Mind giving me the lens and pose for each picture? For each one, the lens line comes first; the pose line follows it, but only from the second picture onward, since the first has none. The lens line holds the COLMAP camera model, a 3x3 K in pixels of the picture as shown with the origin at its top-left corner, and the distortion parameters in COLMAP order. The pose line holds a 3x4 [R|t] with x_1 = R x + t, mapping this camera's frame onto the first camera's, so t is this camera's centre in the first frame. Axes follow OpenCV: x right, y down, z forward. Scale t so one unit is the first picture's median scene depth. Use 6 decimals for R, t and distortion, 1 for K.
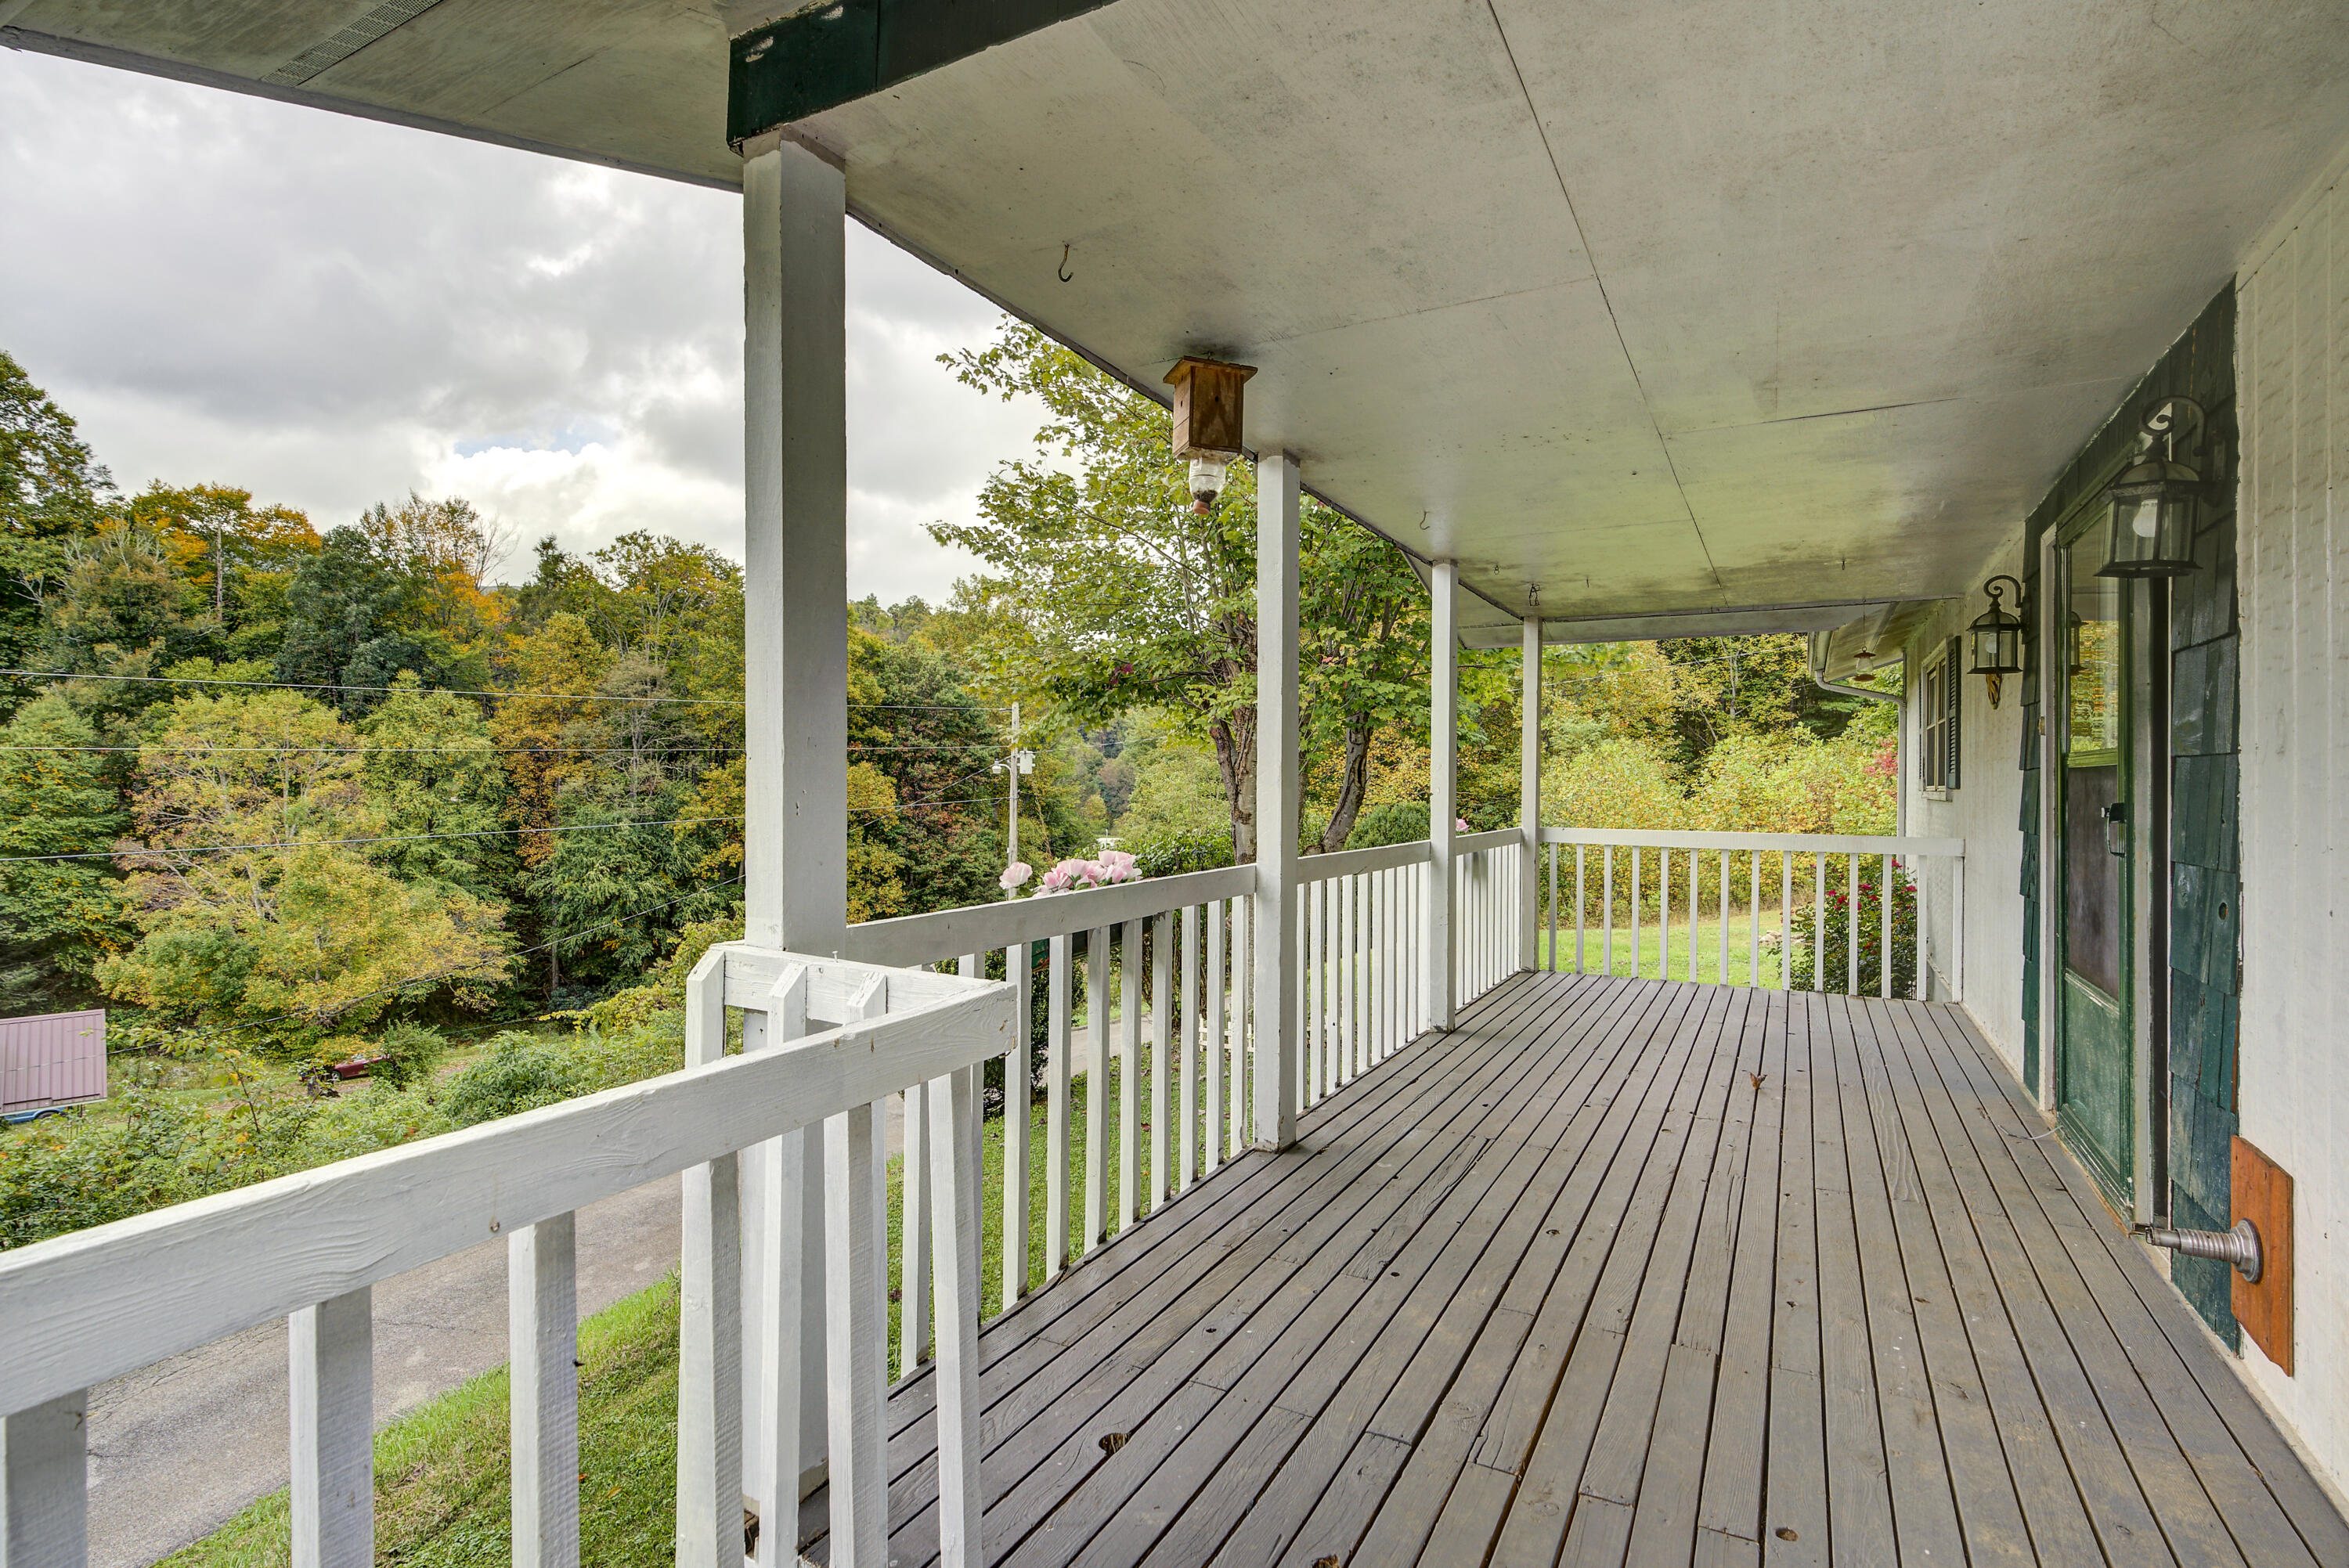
lens RADIAL K [[1114.9, 0, 1183.9], [0, 1114.9, 779.2], [0, 0, 1]] dist [0.015433, -0.000015]
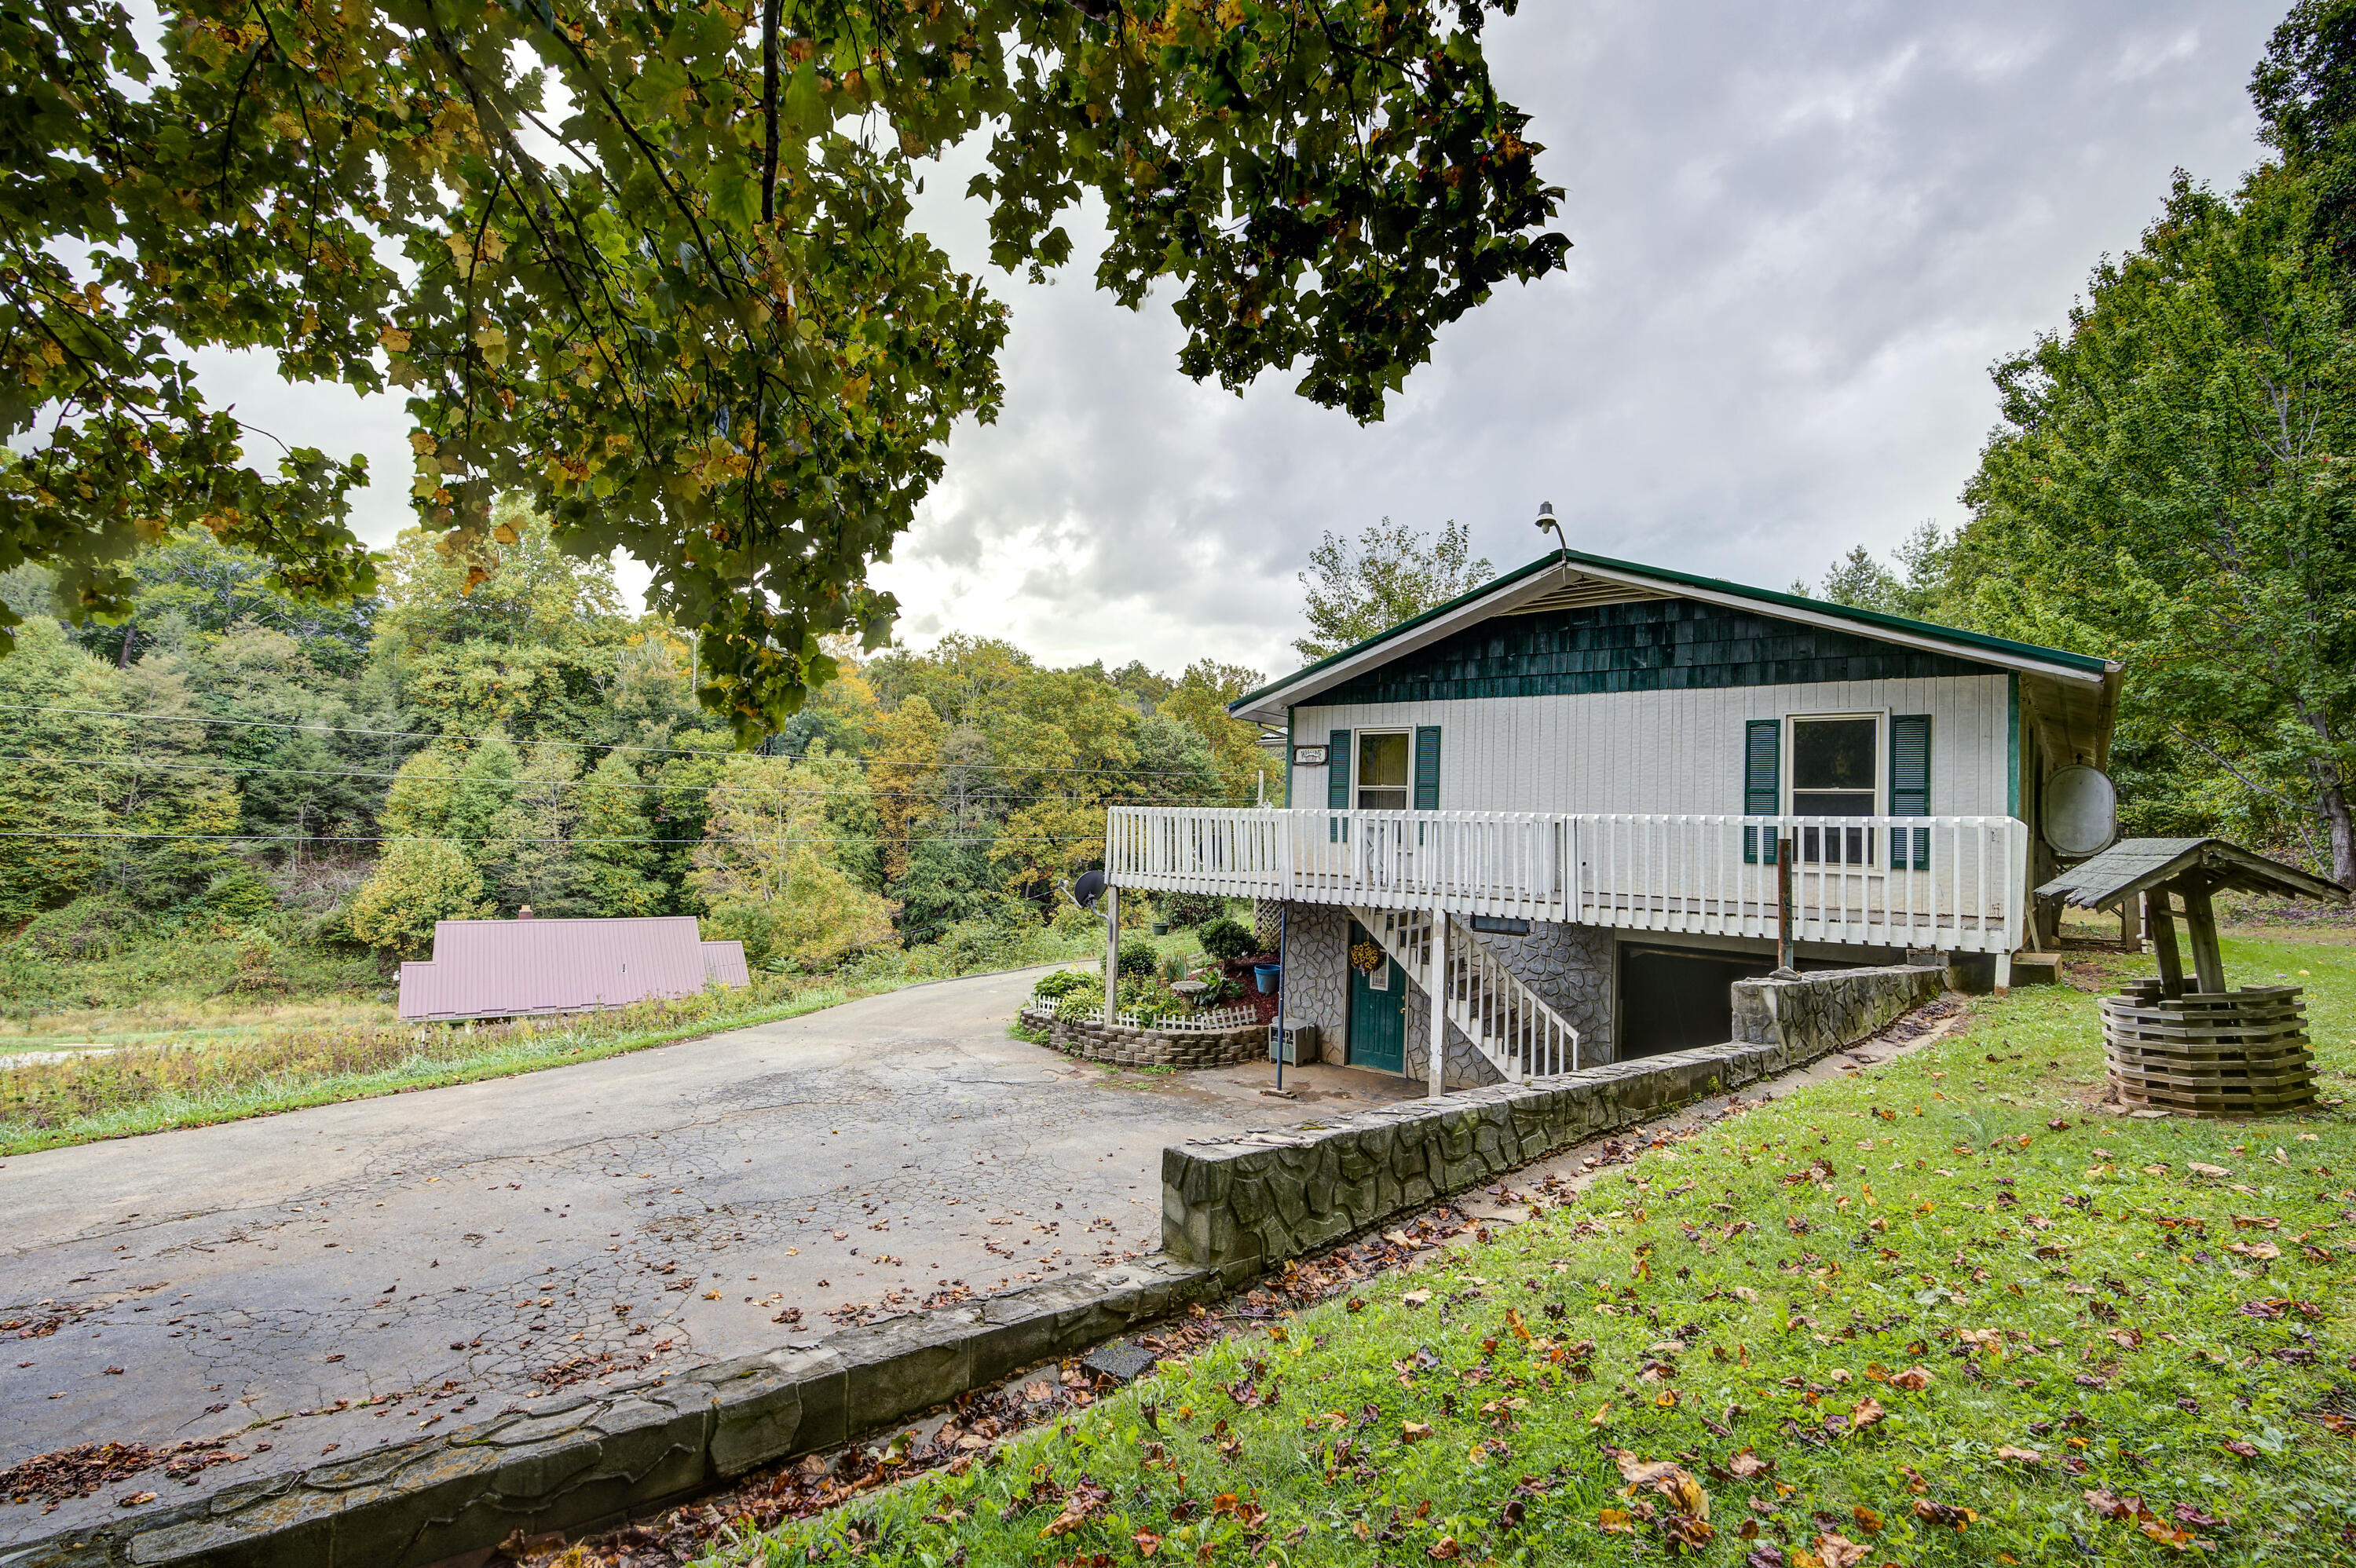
lens RADIAL K [[1113.8, 0, 1206.1], [0, 1113.8, 792.8], [0, 0, 1]] dist [0.000437, 0.000561]
pose [[0.986620, 0.016211, -0.162230, 0.016039], [-0.022457, 0.999073, -0.036739, 0.012305], [0.161484, 0.039890, 0.986069, -0.286698]]
